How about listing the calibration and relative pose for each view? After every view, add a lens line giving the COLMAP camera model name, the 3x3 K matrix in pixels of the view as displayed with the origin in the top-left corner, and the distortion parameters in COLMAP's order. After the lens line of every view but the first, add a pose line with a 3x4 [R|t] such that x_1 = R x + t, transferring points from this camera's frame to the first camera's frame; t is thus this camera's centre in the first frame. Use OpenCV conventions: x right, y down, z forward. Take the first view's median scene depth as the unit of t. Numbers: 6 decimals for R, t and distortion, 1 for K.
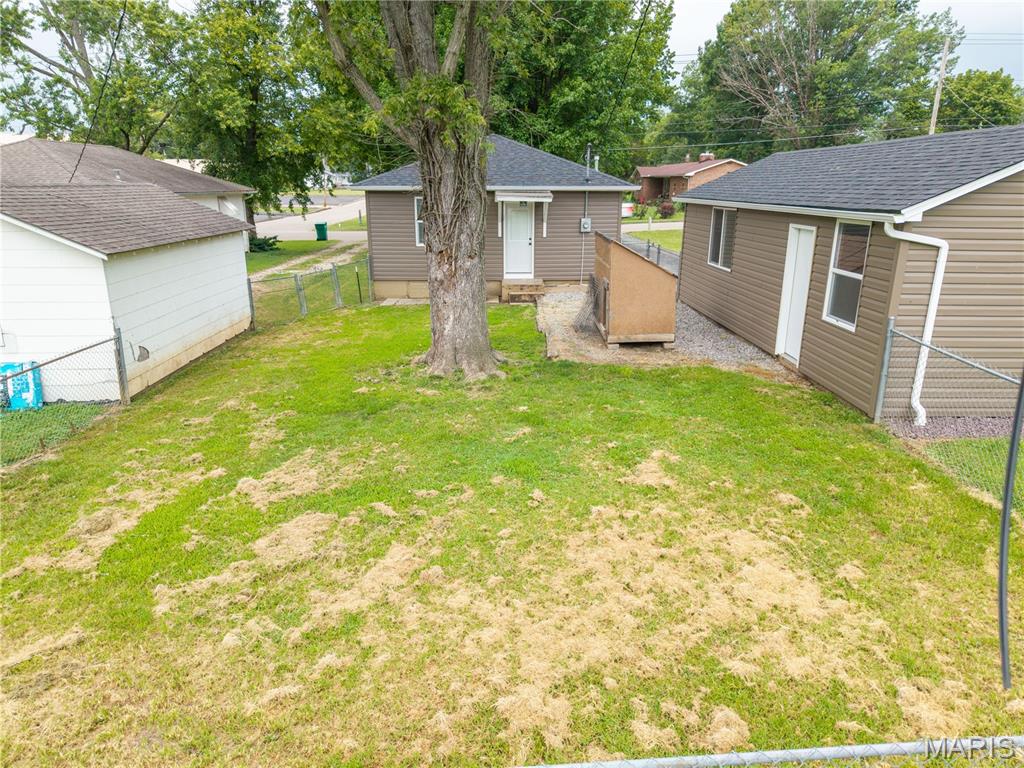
lens RADIAL K [[678.6, 0, 510.9], [0, 678.6, 399.7], [0, 0, 1]] dist [0.038558, -0.029216]
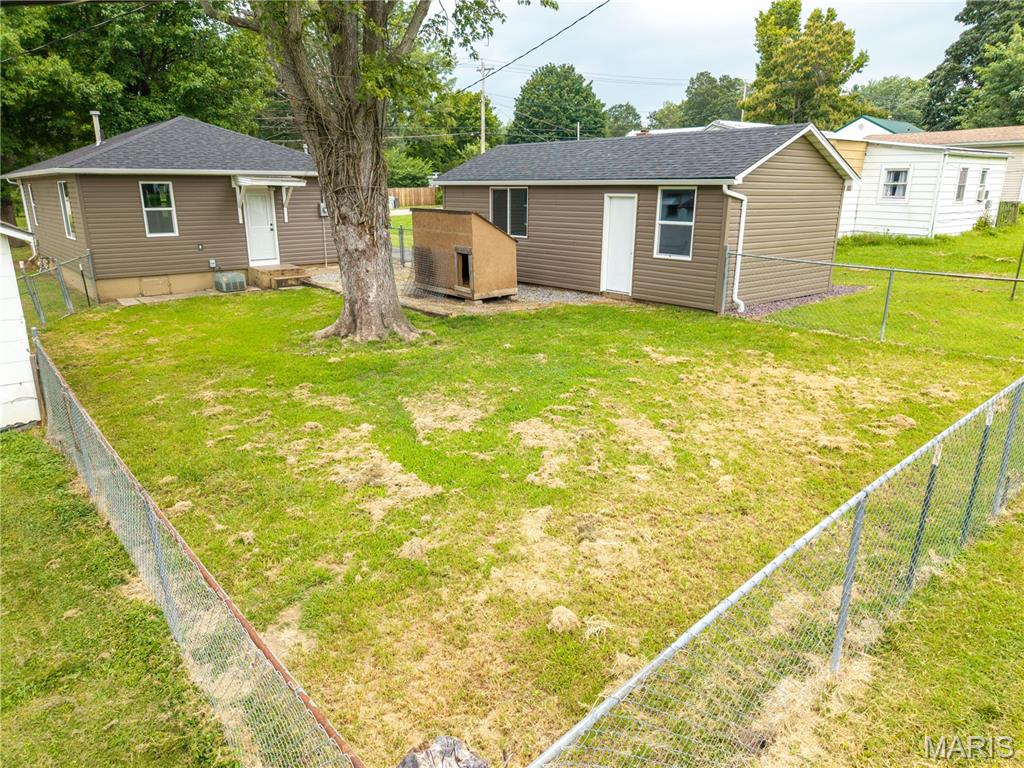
lens RADIAL K [[697.3, 0, 512.0], [0, 697.3, 384.0], [0, 0, 1]] dist [0.065173, -0.104896]
pose [[0.780561, -0.169780, 0.601580, -0.732758], [0.187928, 0.981622, 0.033197, 0.041100], [-0.596161, 0.087142, 0.798122, 0.020752]]
